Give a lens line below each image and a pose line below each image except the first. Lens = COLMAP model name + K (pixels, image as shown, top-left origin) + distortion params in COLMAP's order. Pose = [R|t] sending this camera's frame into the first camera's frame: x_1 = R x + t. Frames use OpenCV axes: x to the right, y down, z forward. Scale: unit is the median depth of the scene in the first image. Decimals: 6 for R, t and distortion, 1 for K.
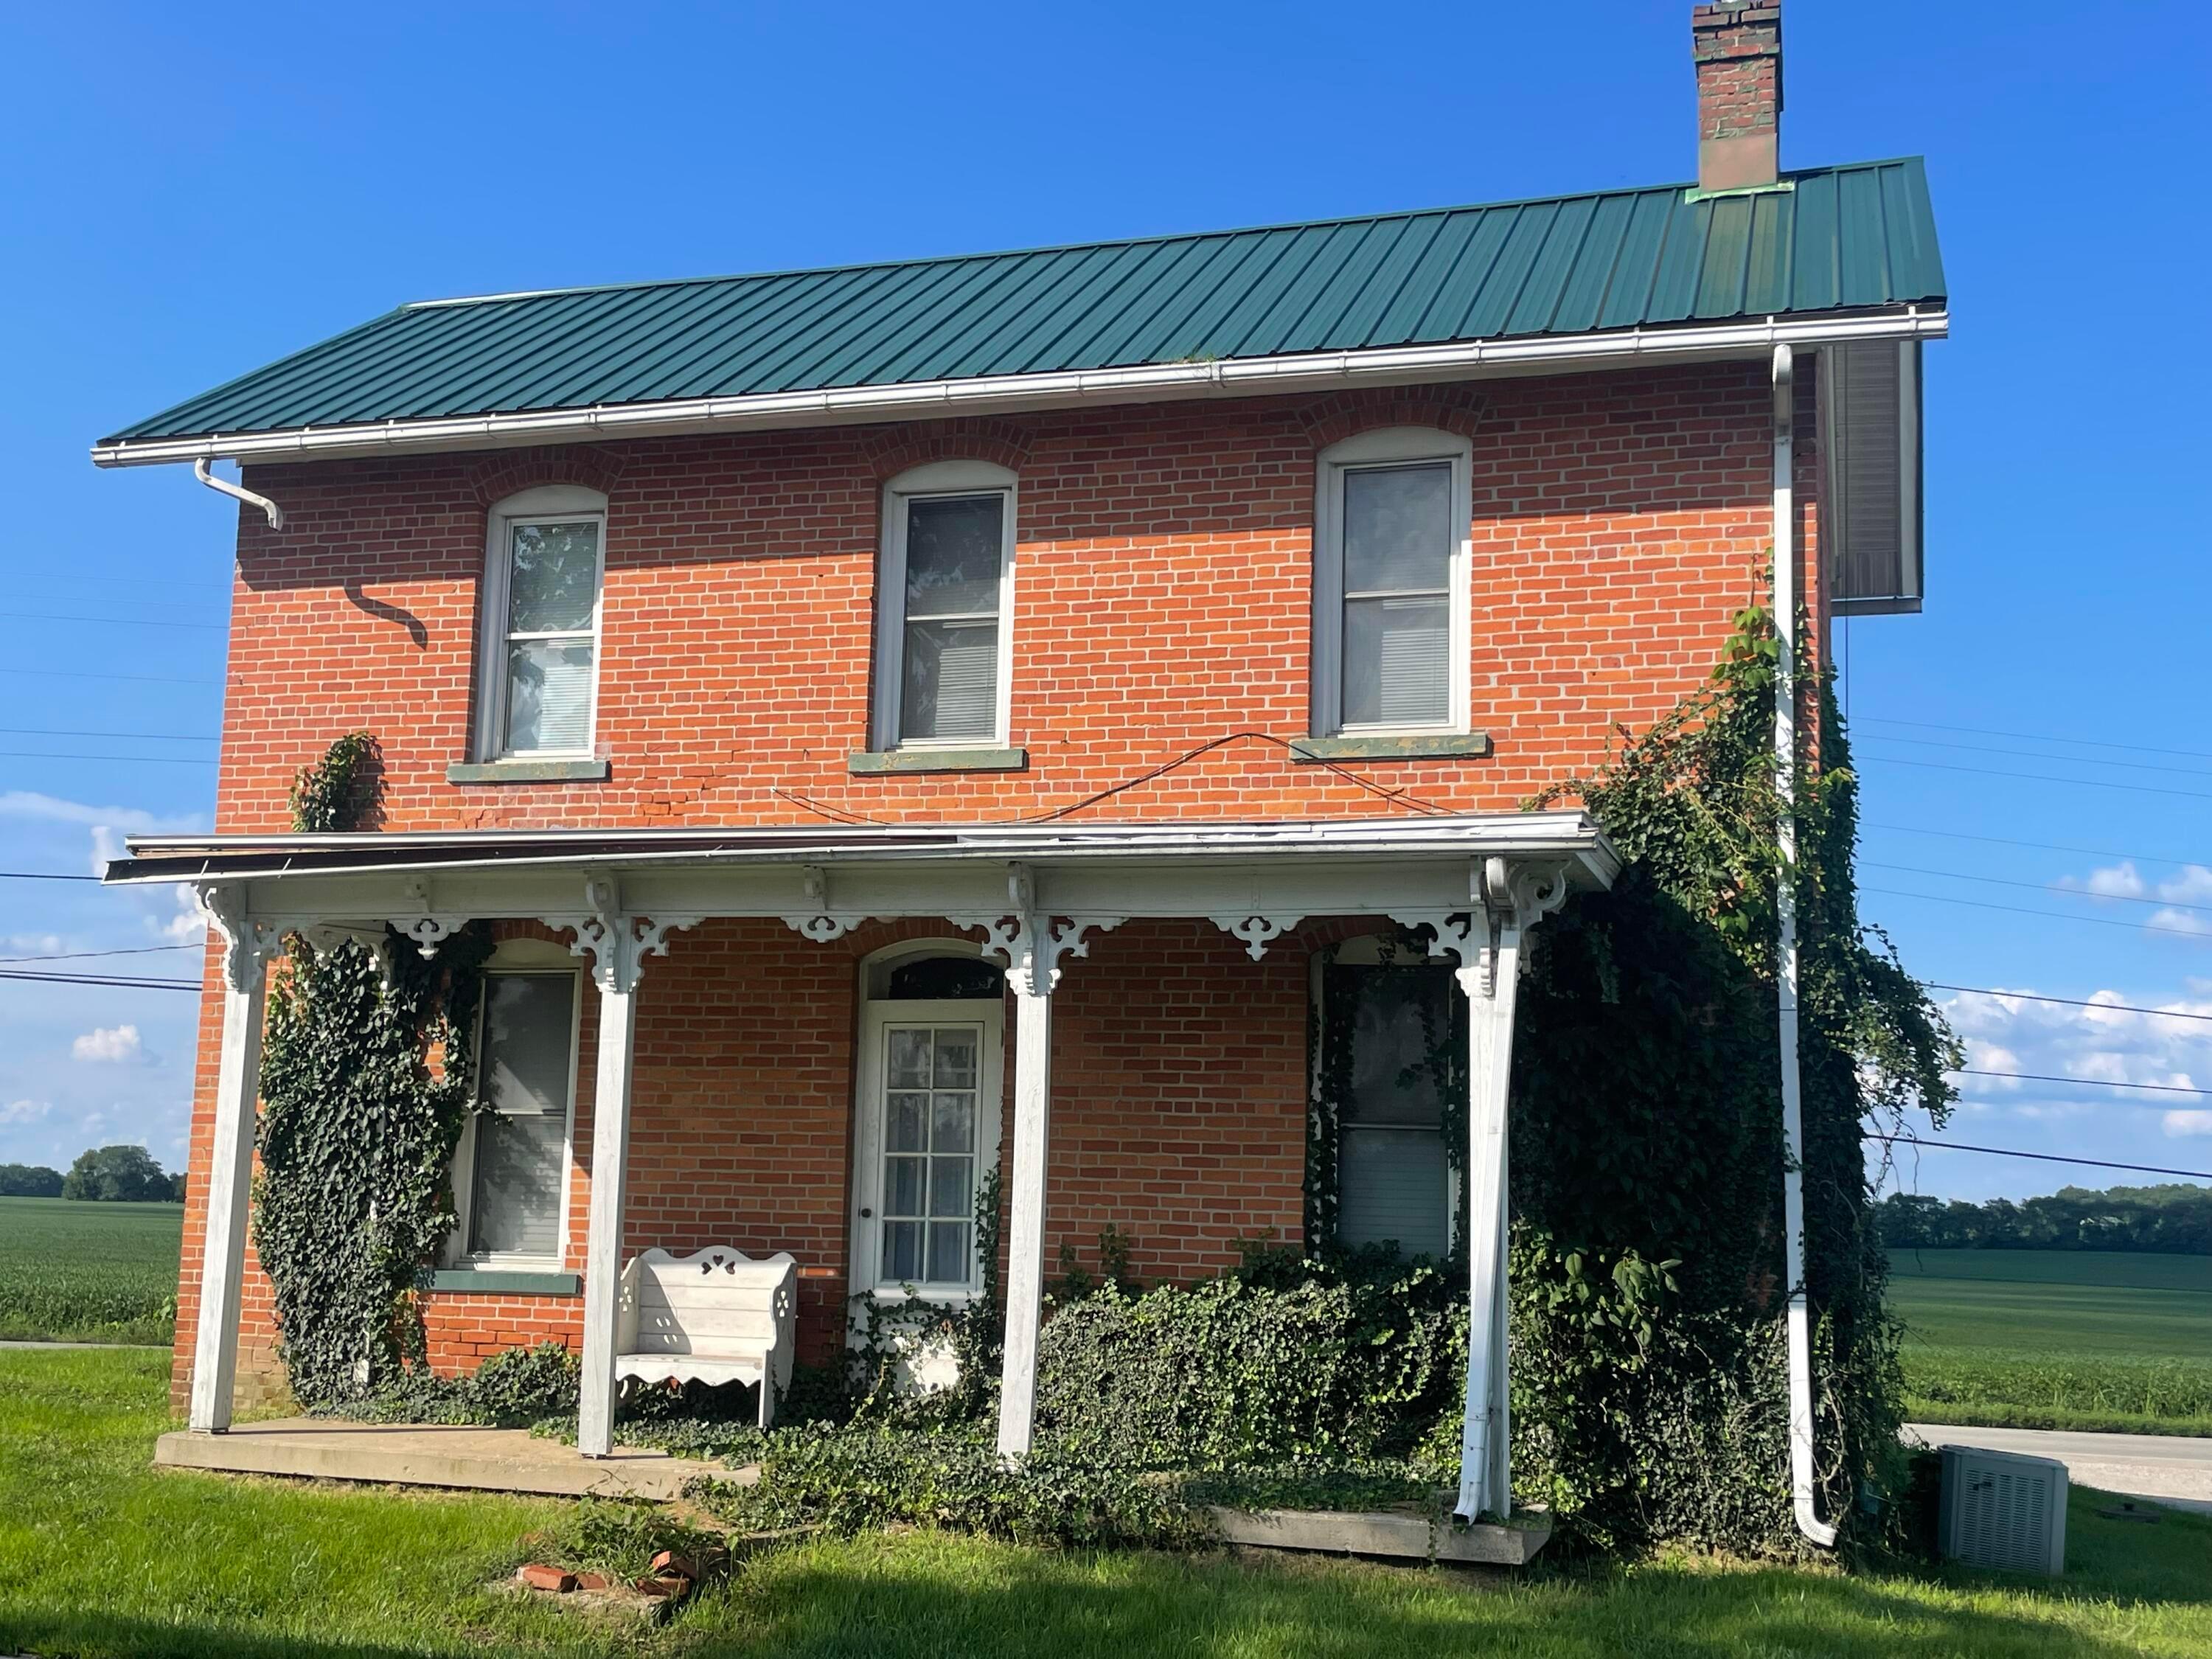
lens RADIAL K [[2496.7, 0, 1103.6], [0, 2496.7, 836.0], [0, 0, 1]] dist [0.027335, 0.000000]
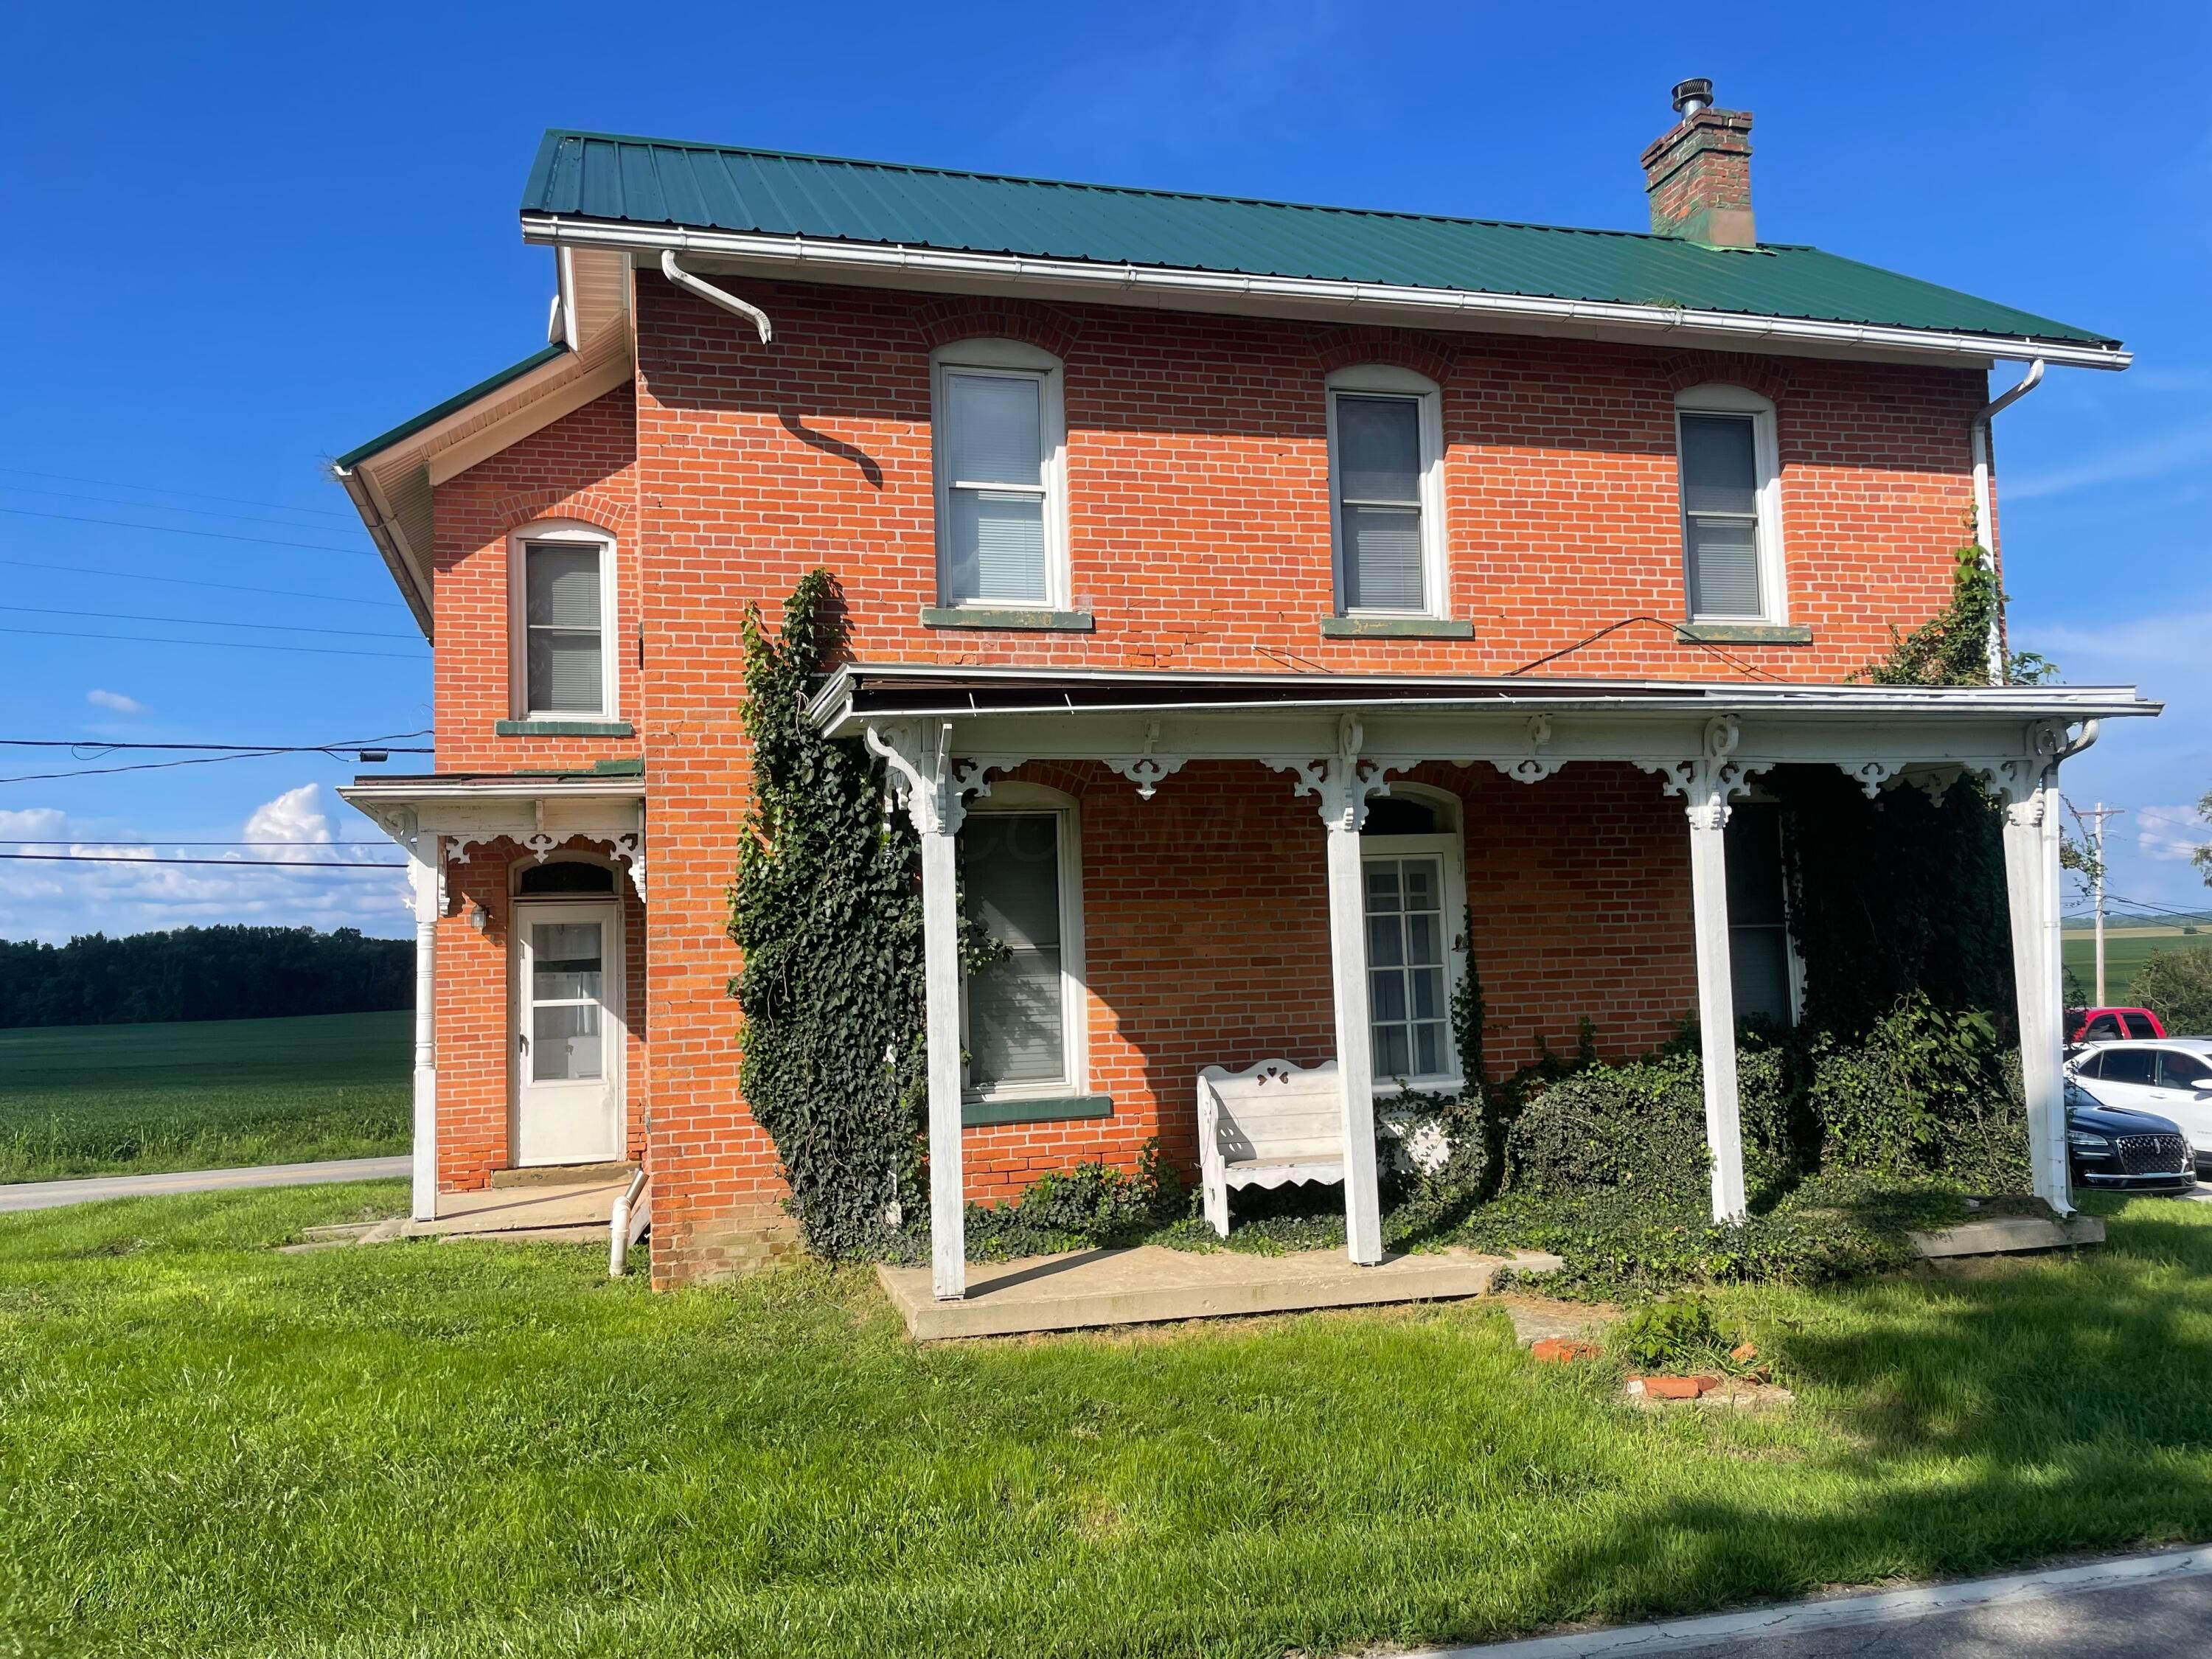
lens RADIAL K [[1682.7, 0, 946.0], [0, 1682.7, 841.4], [0, 0, 1]] dist [0.061660, -0.079598]
pose [[0.838736, -0.014504, 0.544346, -0.671911], [-0.023298, 0.997774, 0.062483, 0.024532], [-0.544040, -0.065089, 0.836531, 0.456444]]
